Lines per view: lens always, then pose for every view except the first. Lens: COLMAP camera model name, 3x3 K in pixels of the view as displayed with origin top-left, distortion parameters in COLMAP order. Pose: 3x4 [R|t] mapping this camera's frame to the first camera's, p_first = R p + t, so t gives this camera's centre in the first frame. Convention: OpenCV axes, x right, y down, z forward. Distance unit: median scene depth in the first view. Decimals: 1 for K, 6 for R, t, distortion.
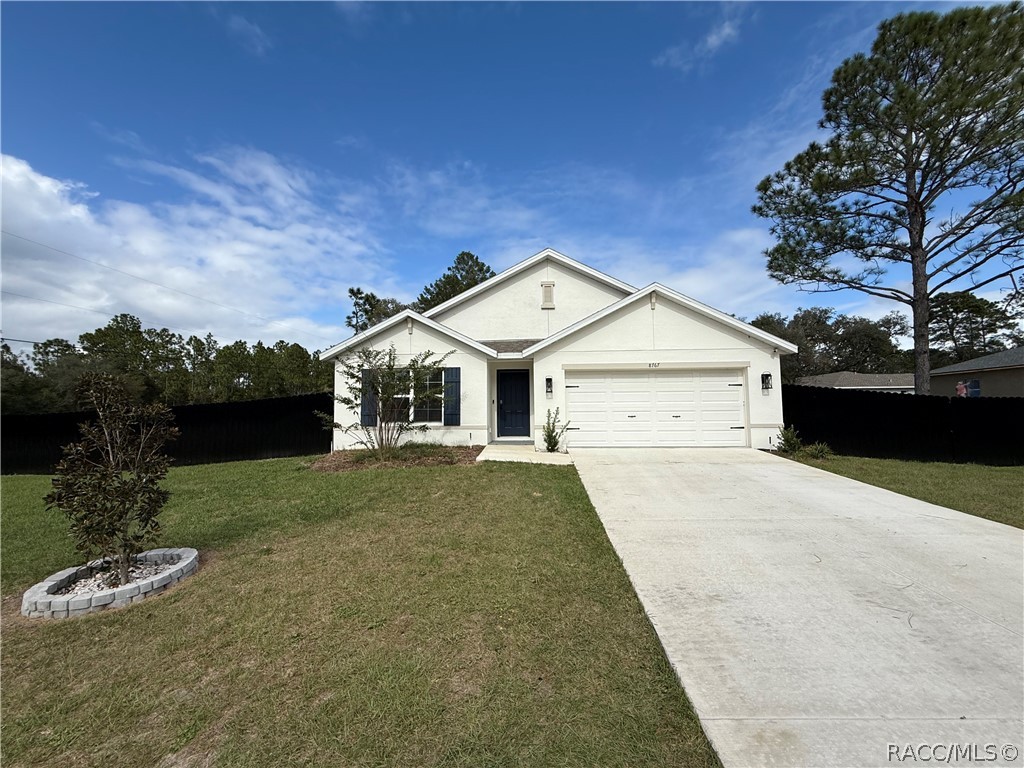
lens RADIAL K [[411.1, 0, 512.6], [0, 411.1, 386.3], [0, 0, 1]] dist [0.002454, -0.000975]
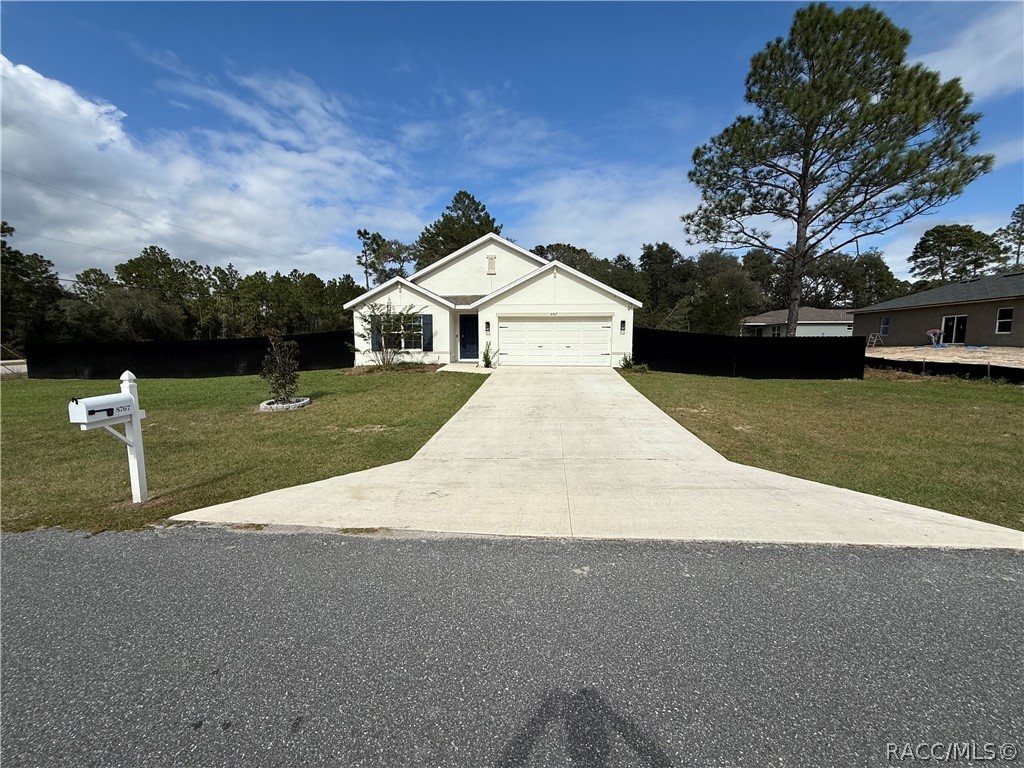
lens RADIAL K [[411.1, 0, 514.5], [0, 411.1, 380.5], [0, 0, 1]] dist [0.002454, -0.000975]
pose [[0.999460, 0.011570, -0.030765, 0.240699], [-0.006485, 0.987011, 0.160524, -0.051391], [0.032222, -0.160238, 0.986552, -0.589355]]
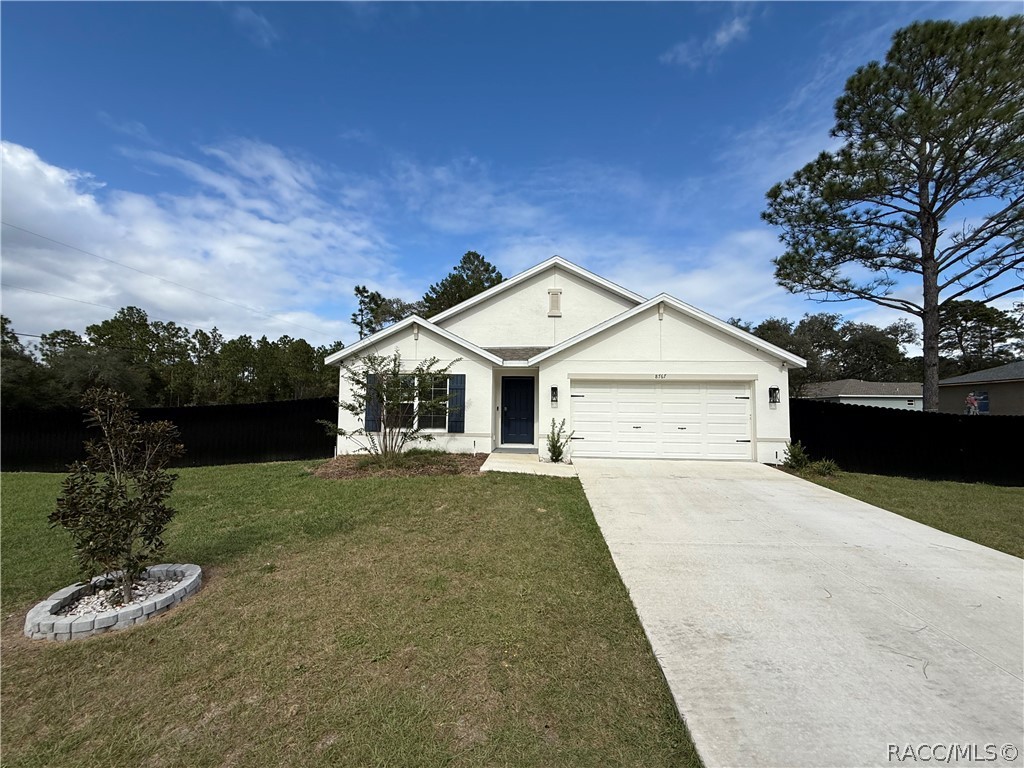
lens RADIAL K [[411.1, 0, 512.7], [0, 411.1, 386.8], [0, 0, 1]] dist [0.002454, -0.000975]
pose [[0.999774, 0.020109, -0.006873, -0.005423], [-0.020075, 0.999786, 0.004990, -0.023472], [0.006972, -0.004851, 0.999964, 0.004921]]
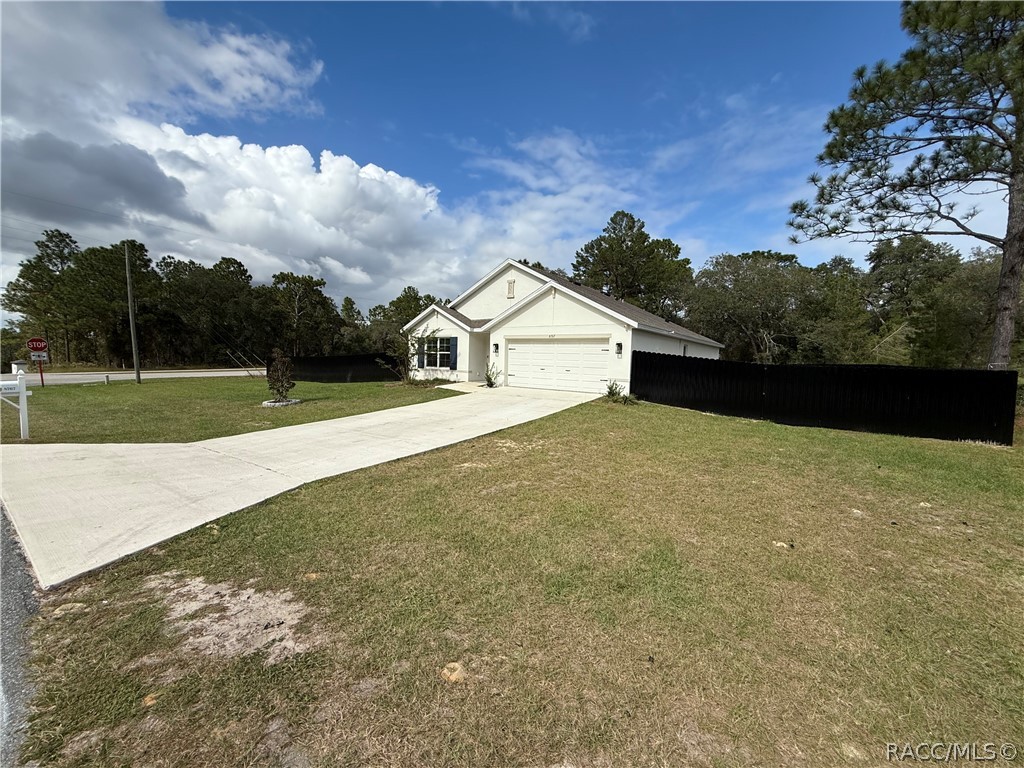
lens RADIAL K [[411.1, 0, 516.4], [0, 411.1, 376.2], [0, 0, 1]] dist [0.002454, -0.000975]
pose [[0.839462, 0.052858, -0.540841, 1.044251], [0.004187, 0.994599, 0.103704, -0.060669], [0.543402, -0.089320, 0.834707, -0.337399]]
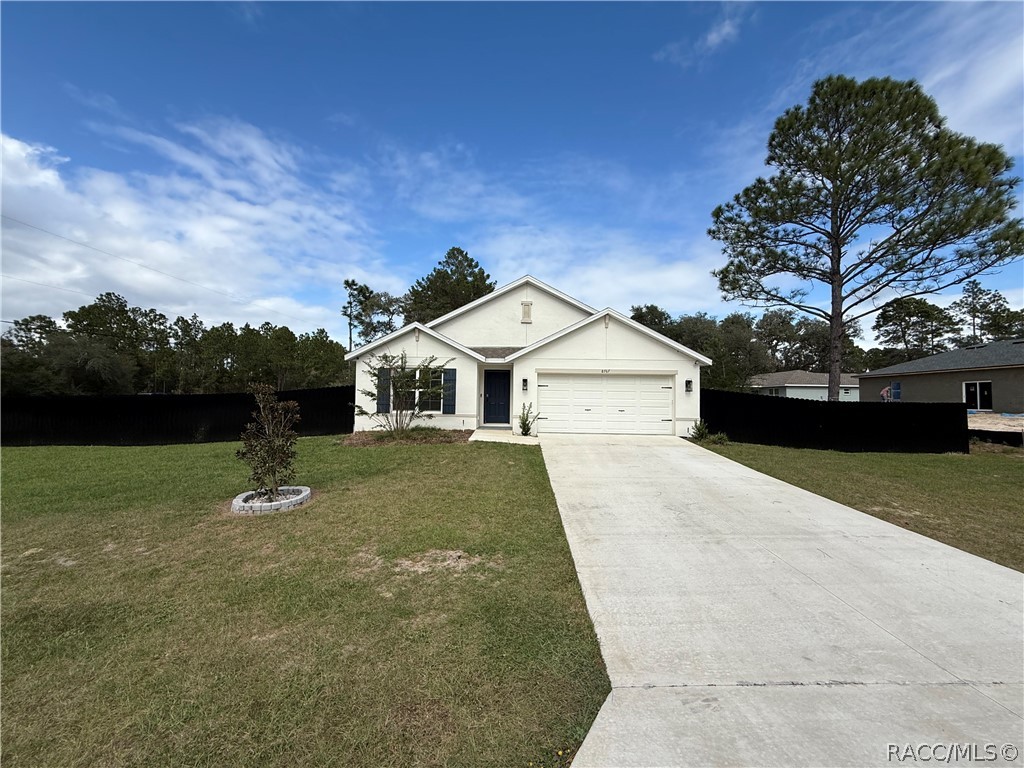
lens RADIAL K [[411.1, 0, 518.0], [0, 411.1, 383.3], [0, 0, 1]] dist [0.002454, -0.000975]
pose [[0.998789, 0.023768, 0.043084, 0.010549], [-0.024895, 0.999357, 0.025803, -0.038558], [-0.042443, -0.026844, 0.998738, -0.291466]]
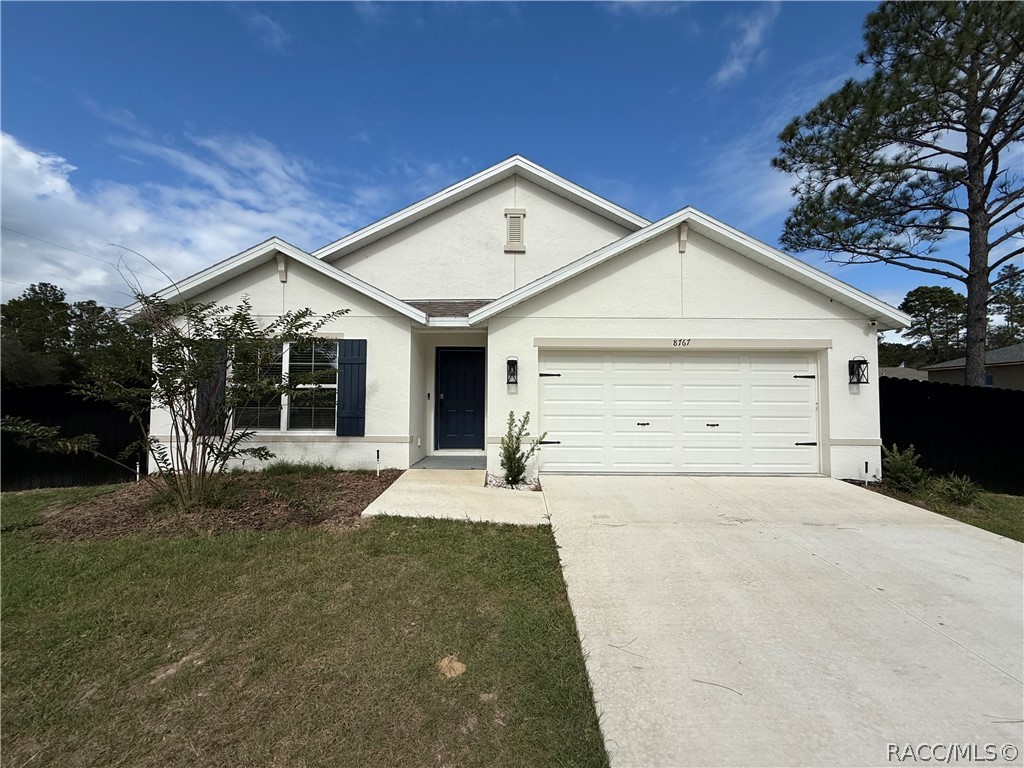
lens RADIAL K [[411.1, 0, 511.5], [0, 411.1, 400.1], [0, 0, 1]] dist [0.002454, -0.000975]
pose [[0.998064, 0.014079, 0.060584, 0.050850], [-0.017867, 0.997889, 0.062442, 0.001104], [-0.059577, -0.063404, 0.996208, 0.386883]]
